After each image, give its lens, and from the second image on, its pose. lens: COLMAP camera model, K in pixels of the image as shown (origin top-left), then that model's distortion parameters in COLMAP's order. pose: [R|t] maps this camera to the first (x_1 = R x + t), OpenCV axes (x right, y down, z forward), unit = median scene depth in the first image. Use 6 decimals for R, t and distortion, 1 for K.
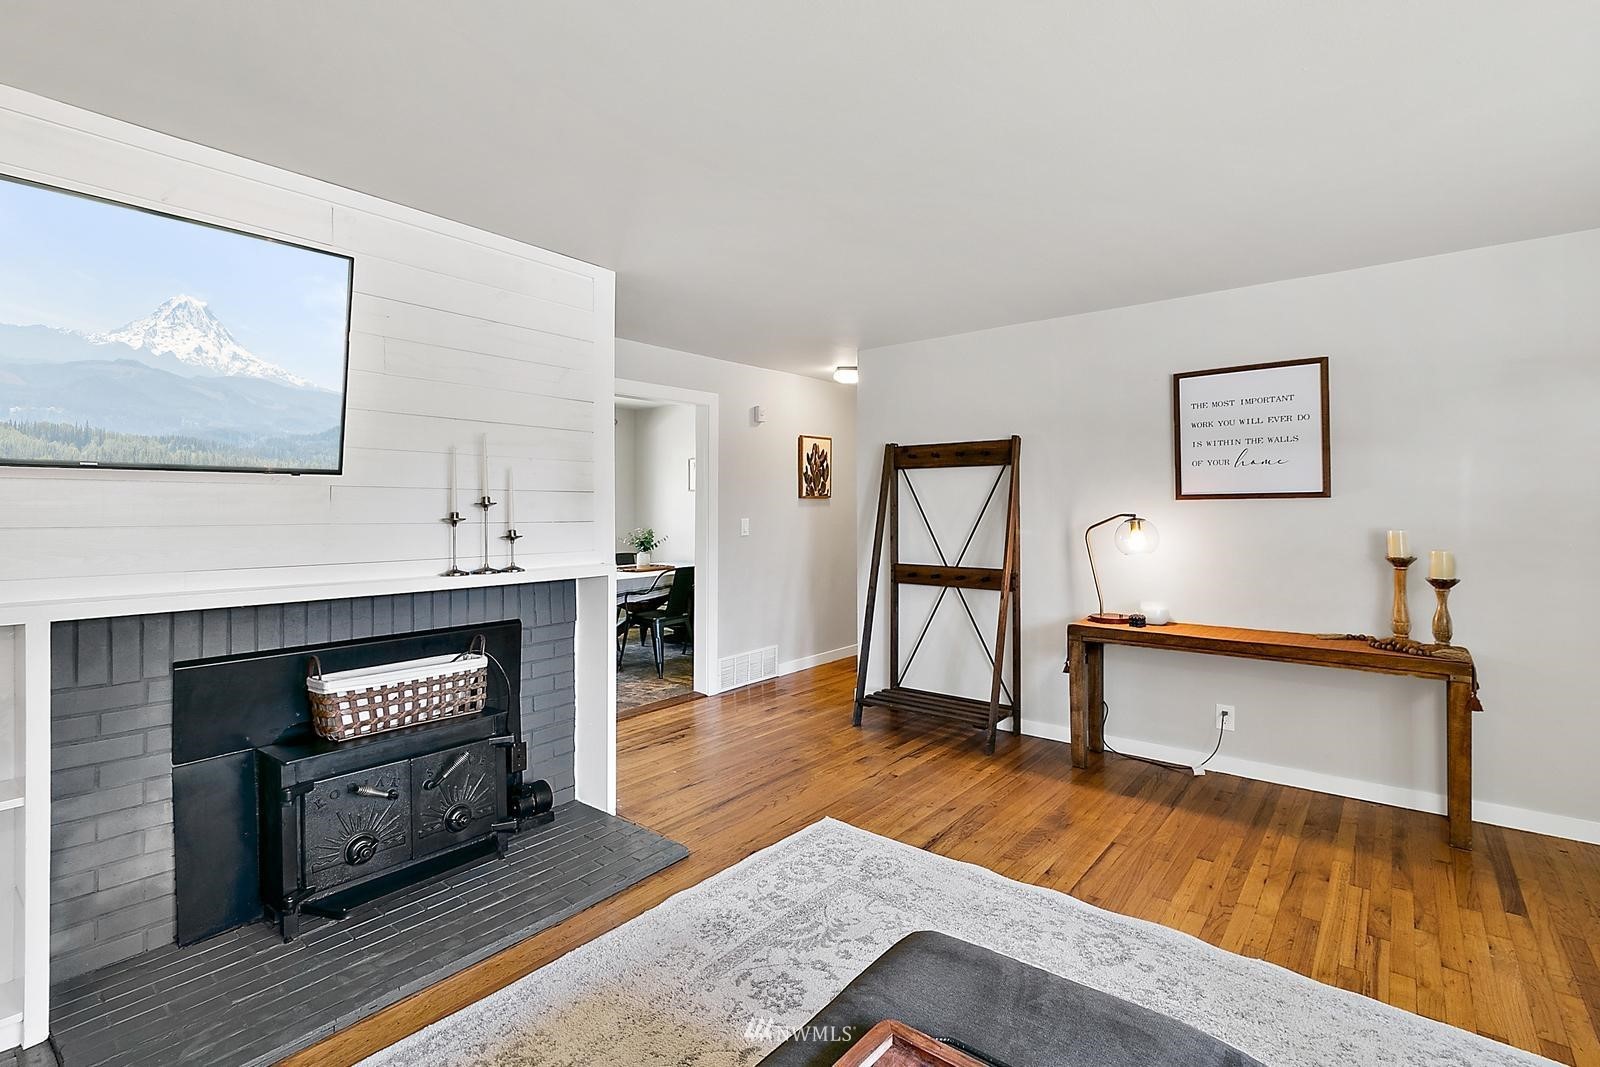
lens RADIAL K [[746.5, 0, 809.1], [0, 746.5, 504.5], [0, 0, 1]] dist [-0.001072, 0.000470]
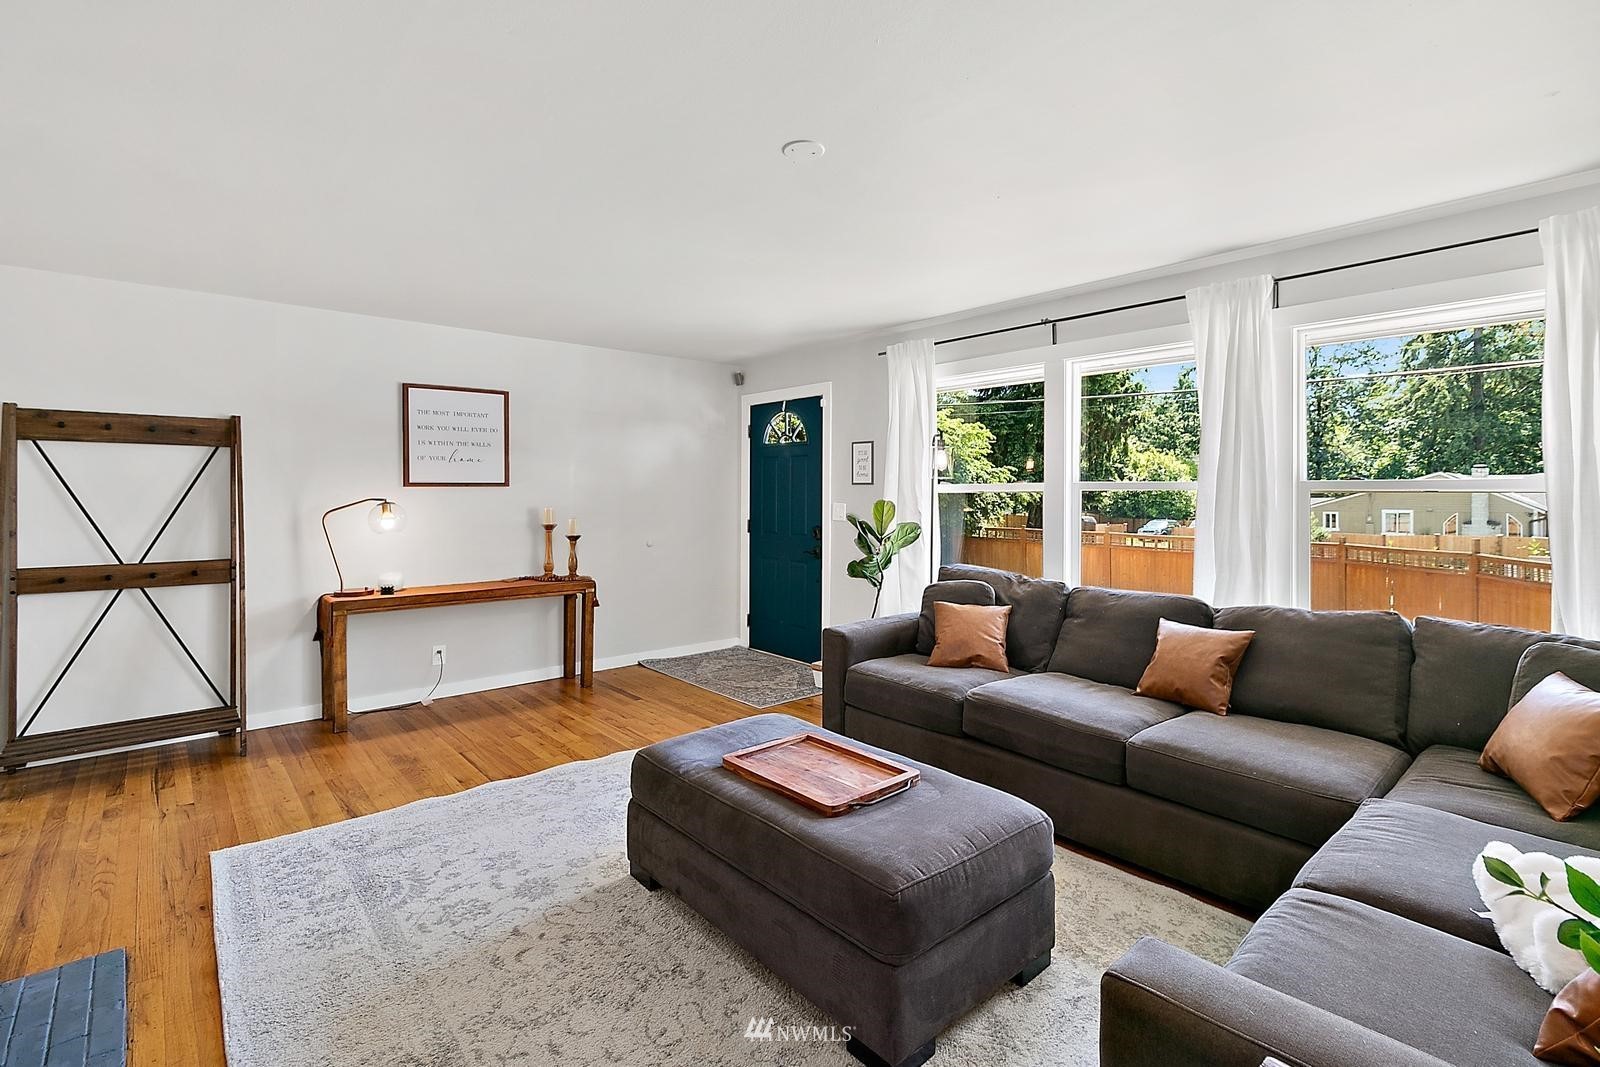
lens RADIAL K [[735.2, 0, 806.6], [0, 735.2, 486.2], [0, 0, 1]] dist [-0.001796, -0.000195]
pose [[0.168963, 0.011151, 0.985559, -0.599617], [-0.006448, 0.999927, -0.010208, 0.000962], [-0.985601, -0.004631, 0.169023, 0.157734]]
